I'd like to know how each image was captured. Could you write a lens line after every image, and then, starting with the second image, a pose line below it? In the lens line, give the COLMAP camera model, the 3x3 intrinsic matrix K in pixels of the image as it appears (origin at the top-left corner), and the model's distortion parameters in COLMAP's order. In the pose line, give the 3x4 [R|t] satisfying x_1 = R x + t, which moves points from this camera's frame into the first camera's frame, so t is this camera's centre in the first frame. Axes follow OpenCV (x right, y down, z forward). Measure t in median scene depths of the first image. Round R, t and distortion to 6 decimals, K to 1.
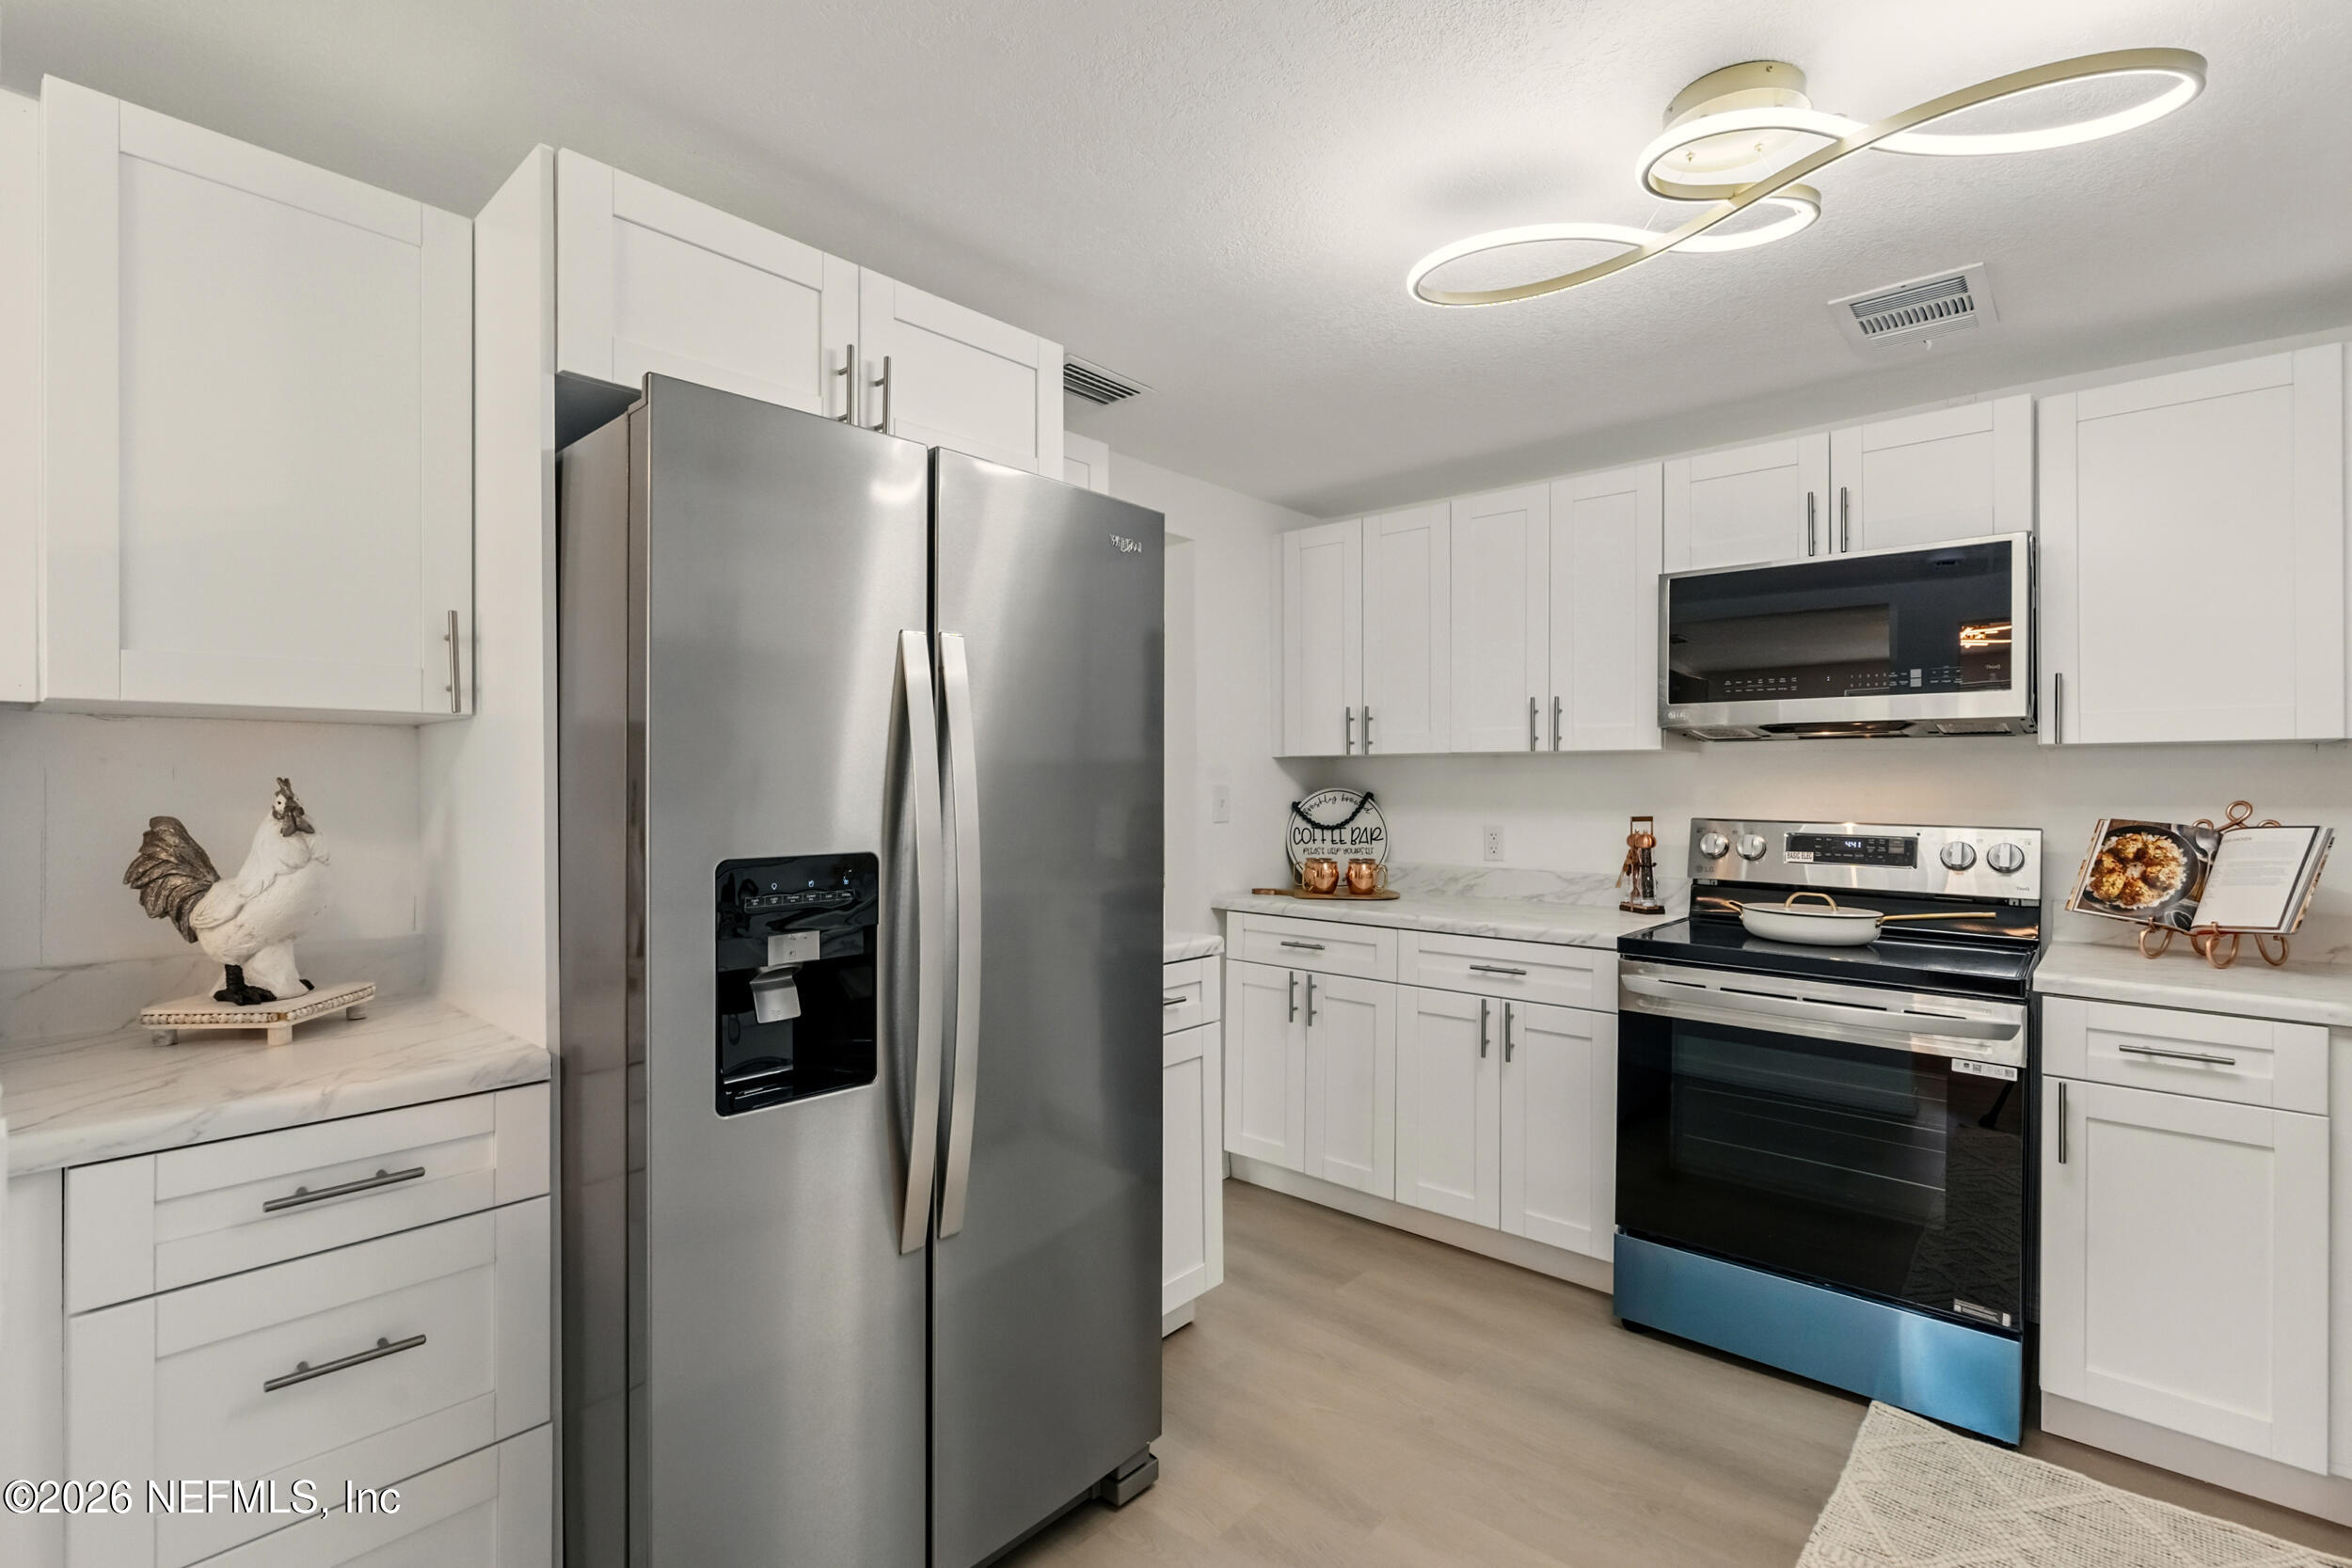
lens RADIAL K [[1073.5, 0, 1170.9], [0, 1073.5, 779.1], [0, 0, 1]] dist [-0.017059, 0.002324]
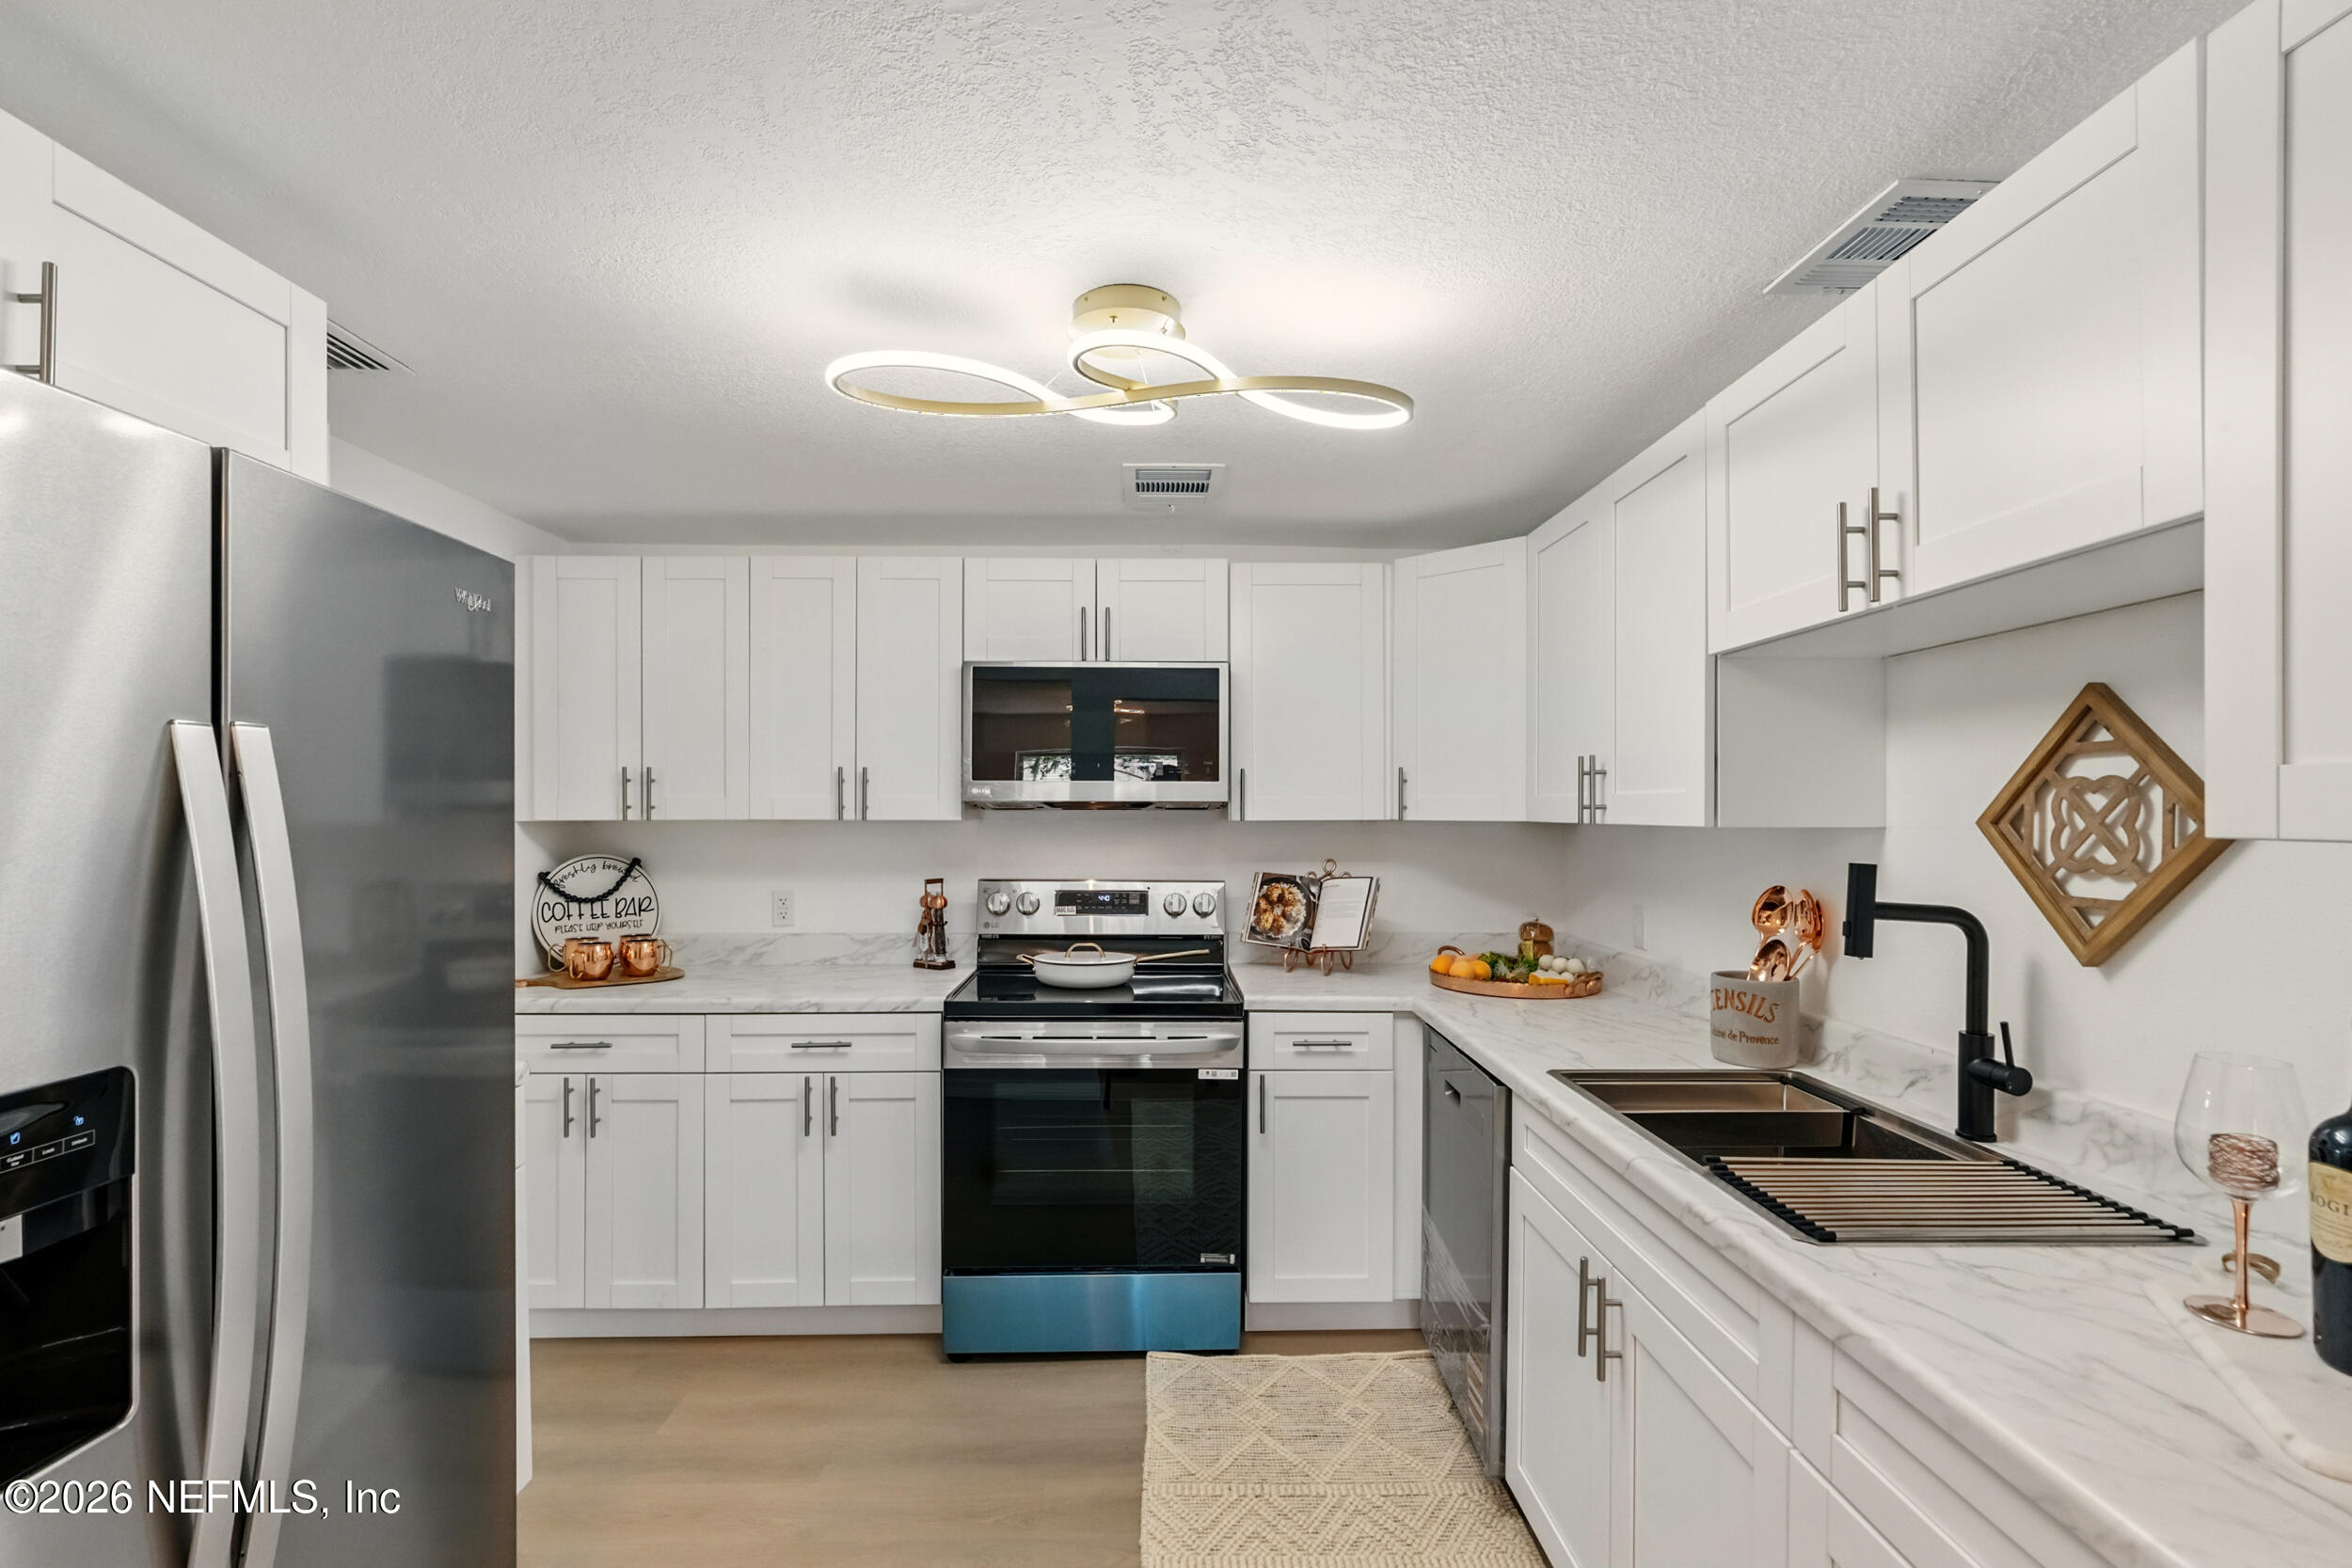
lens RADIAL K [[1073.5, 0, 1175.5], [0, 1073.5, 798.4], [0, 0, 1]] dist [-0.017059, 0.002324]
pose [[0.722035, 0.000703, 0.691856, -0.162649], [-0.001582, 0.999999, 0.000634, -0.058342], [-0.691854, -0.001553, 0.722035, 0.062411]]
